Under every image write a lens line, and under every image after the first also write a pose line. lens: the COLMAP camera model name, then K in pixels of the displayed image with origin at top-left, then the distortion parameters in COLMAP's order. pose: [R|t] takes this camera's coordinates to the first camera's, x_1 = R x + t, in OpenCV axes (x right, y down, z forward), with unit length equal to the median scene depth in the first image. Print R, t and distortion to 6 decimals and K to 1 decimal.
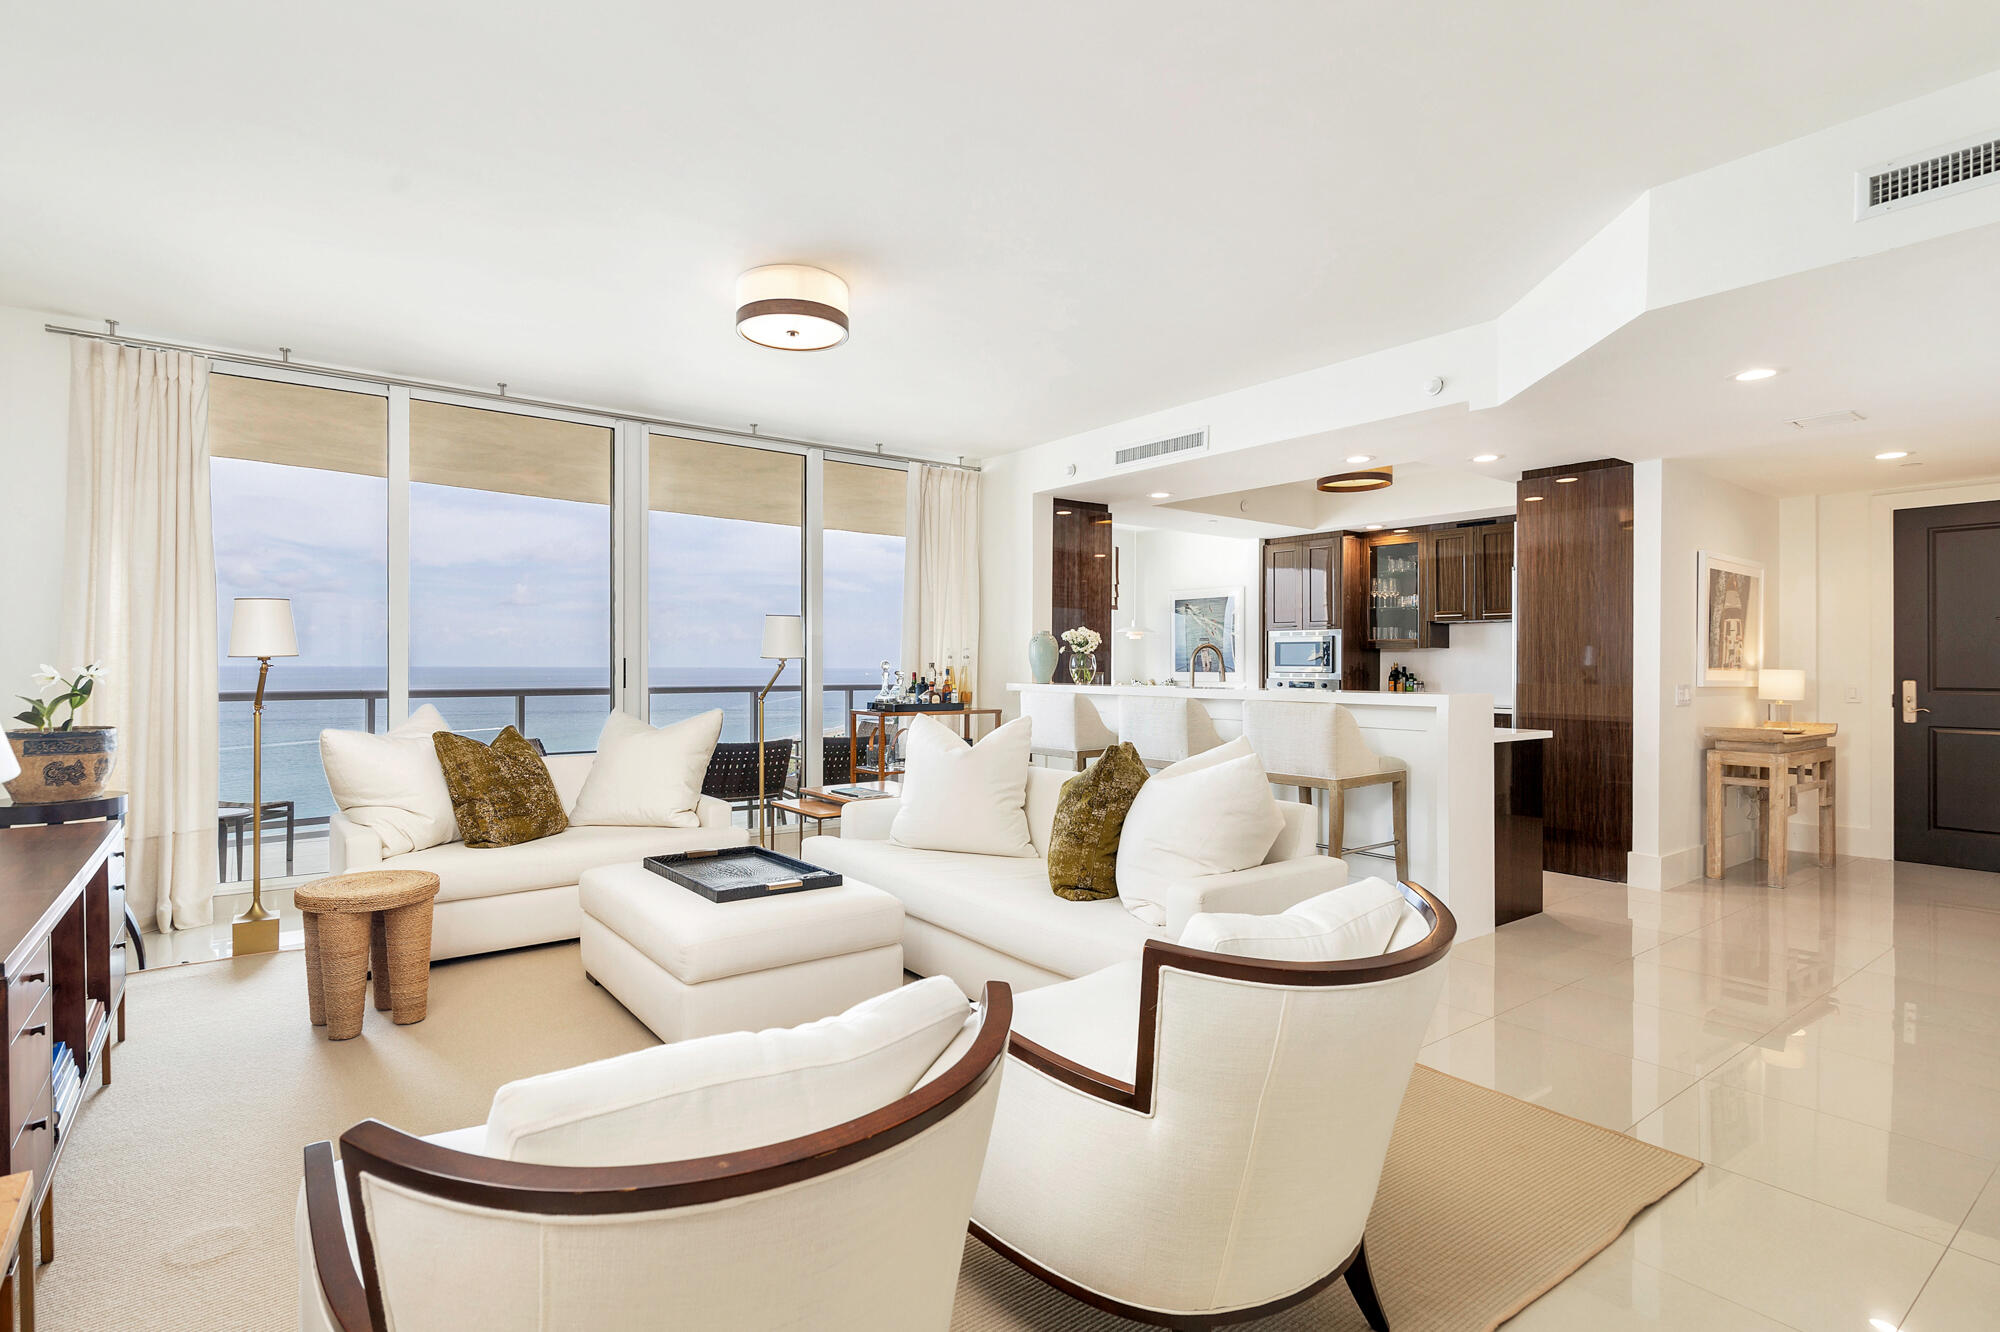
lens RADIAL K [[951.5, 0, 934.9], [0, 951.5, 661.9], [0, 0, 1]] dist [0.001102, 0.000245]
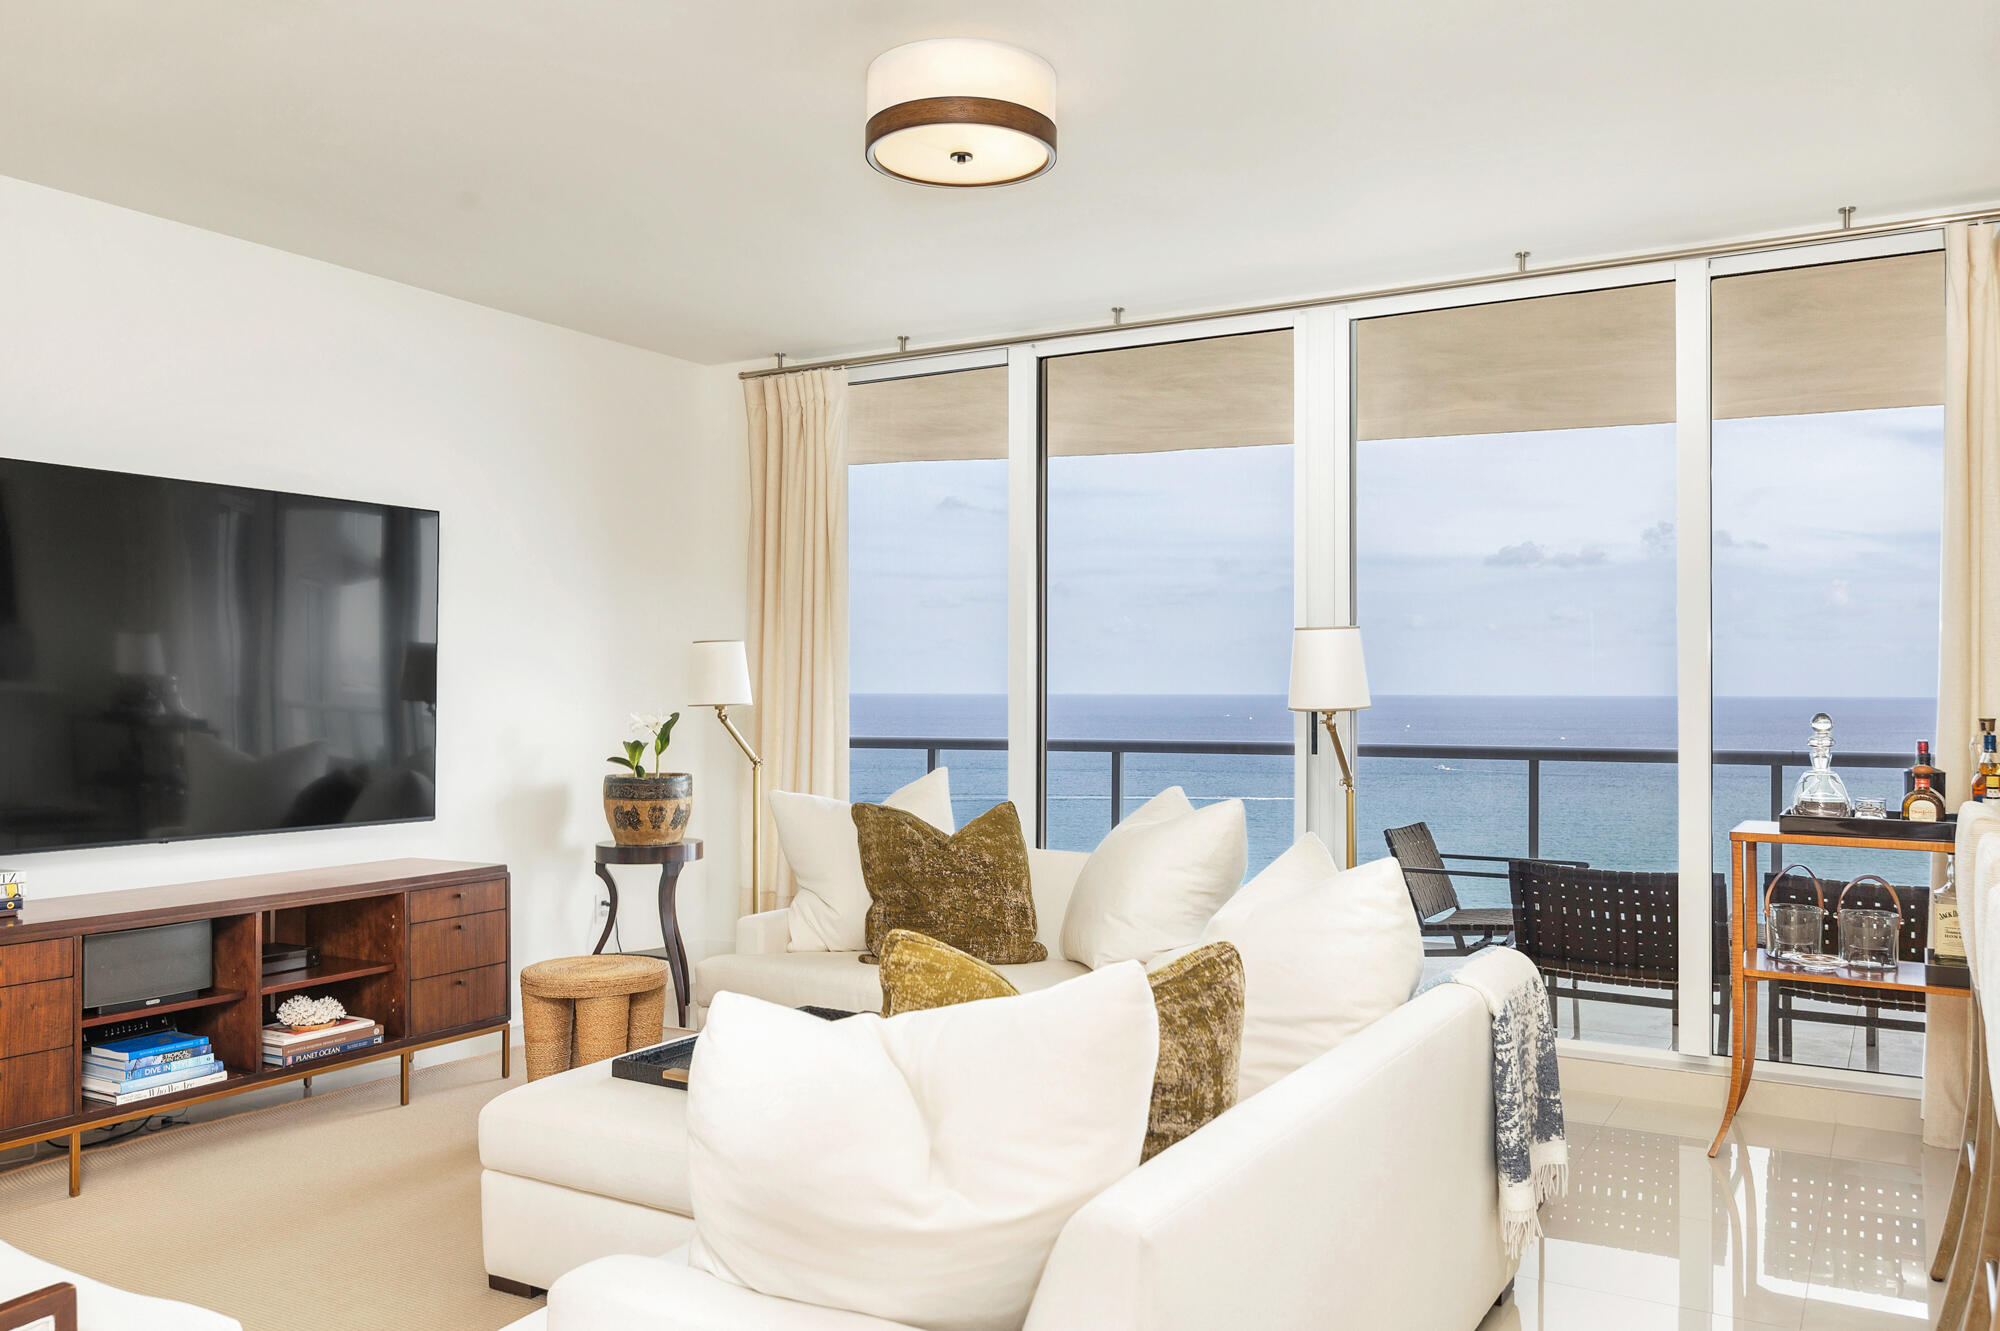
lens RADIAL K [[1537.1, 0, 1032.2], [0, 1537.1, 696.9], [0, 0, 1]] dist [-0.005275, 0.000638]
pose [[0.411310, 0.000471, -0.911495, 0.548807], [0.000510, 1.000000, 0.000747, -0.011185], [0.911495, -0.000772, 0.411310, 0.495333]]
